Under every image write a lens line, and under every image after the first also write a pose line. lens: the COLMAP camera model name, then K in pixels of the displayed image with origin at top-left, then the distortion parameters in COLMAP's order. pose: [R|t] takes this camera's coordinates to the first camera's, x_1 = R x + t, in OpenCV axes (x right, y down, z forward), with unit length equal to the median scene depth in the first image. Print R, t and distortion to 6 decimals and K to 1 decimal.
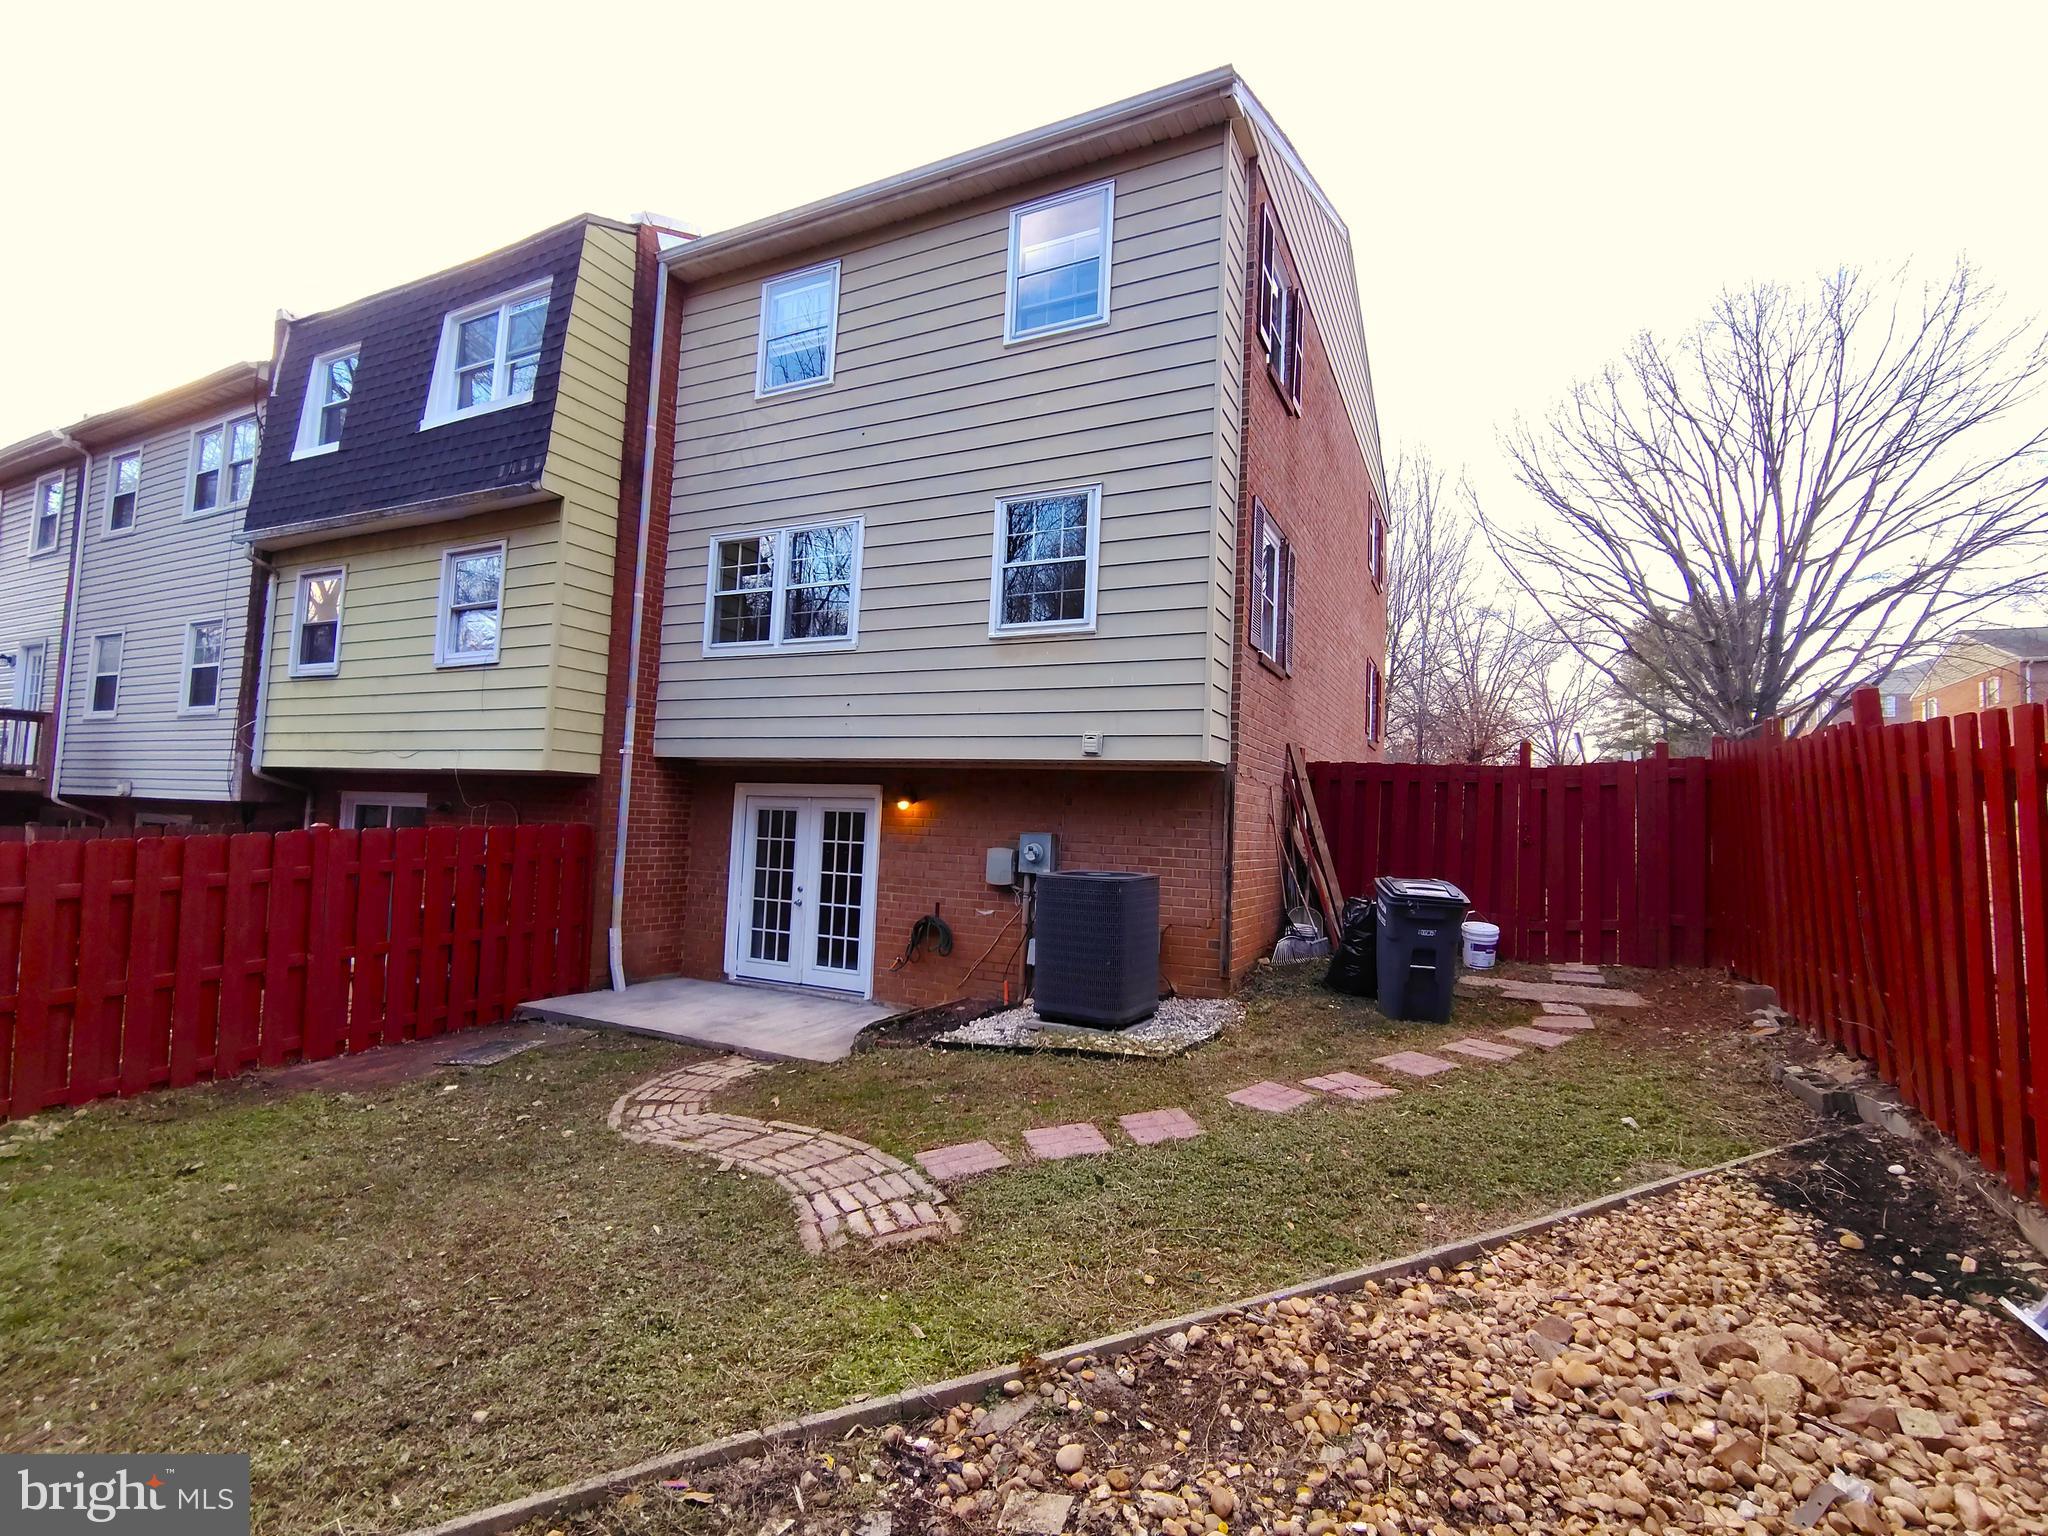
lens RADIAL K [[961.3, 0, 1024.0], [0, 961.3, 768.0], [0, 0, 1]] dist [-0.017899, 0.000494]
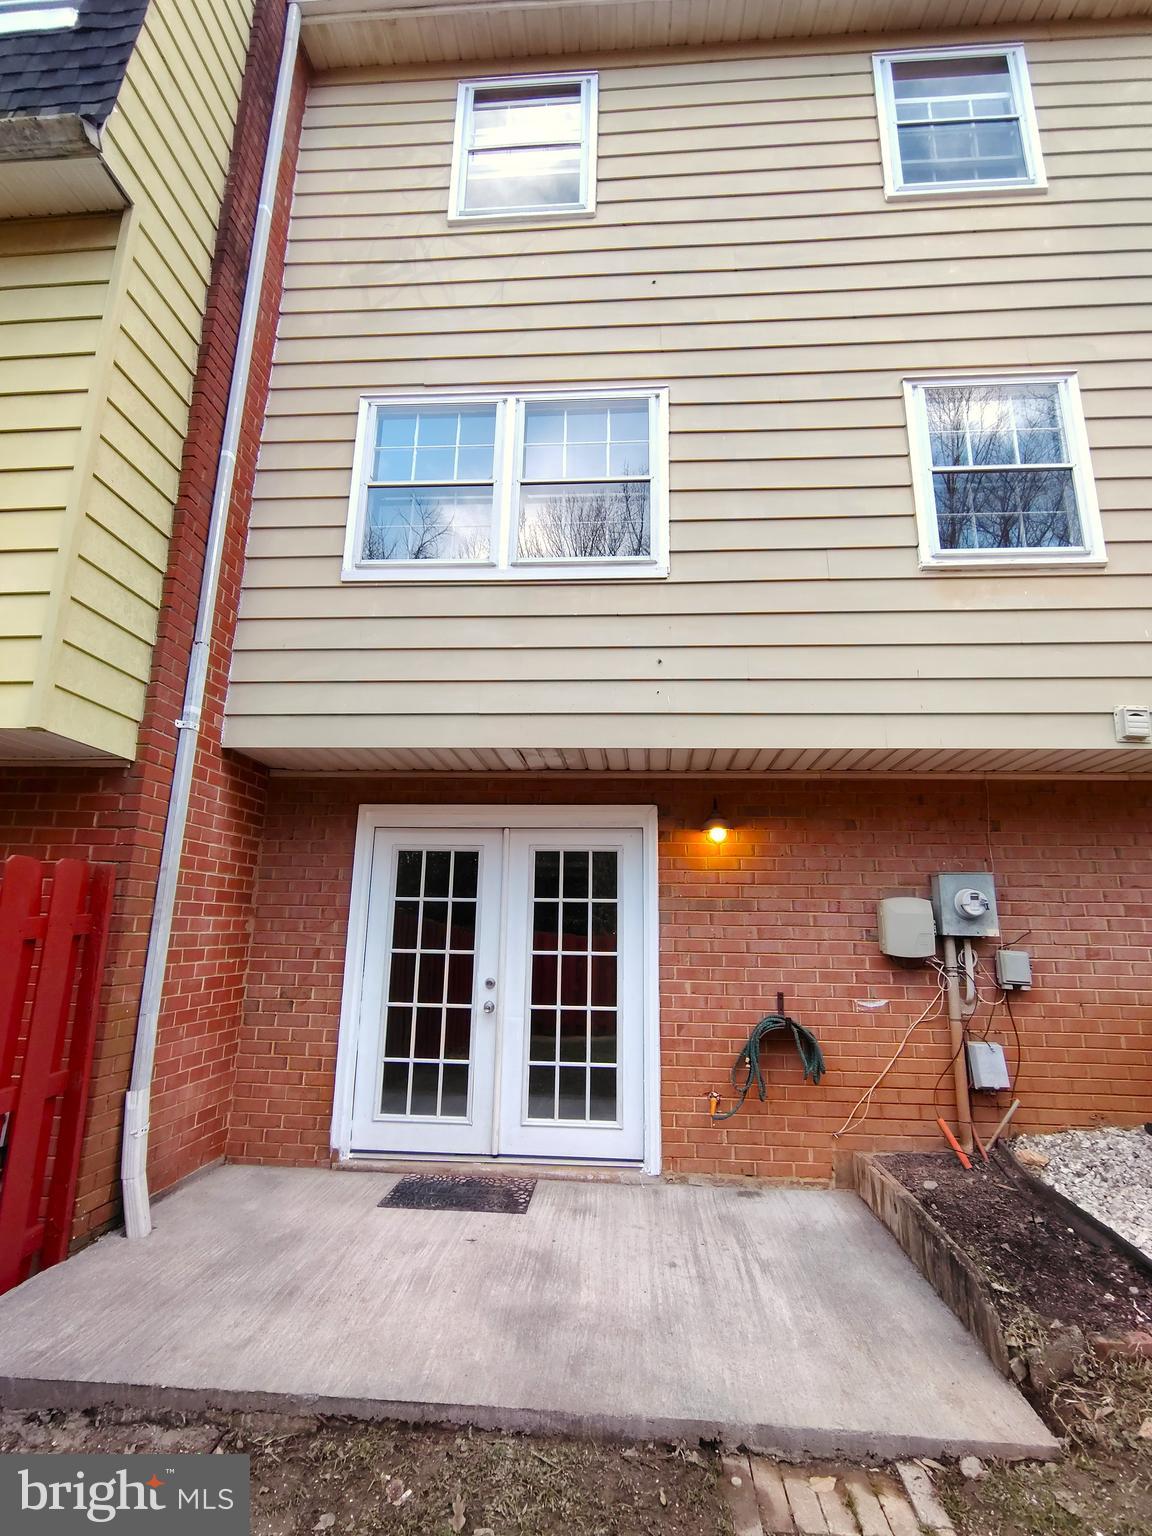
lens RADIAL K [[721.0, 0, 576.0], [0, 721.0, 768.0], [0, 0, 1]] dist [-0.017899, 0.000494]
pose [[0.922918, 0.059078, 0.380436, -0.370948], [-0.003973, 0.989565, -0.144033, 0.060717], [-0.384975, 0.131419, 0.913522, 0.576521]]
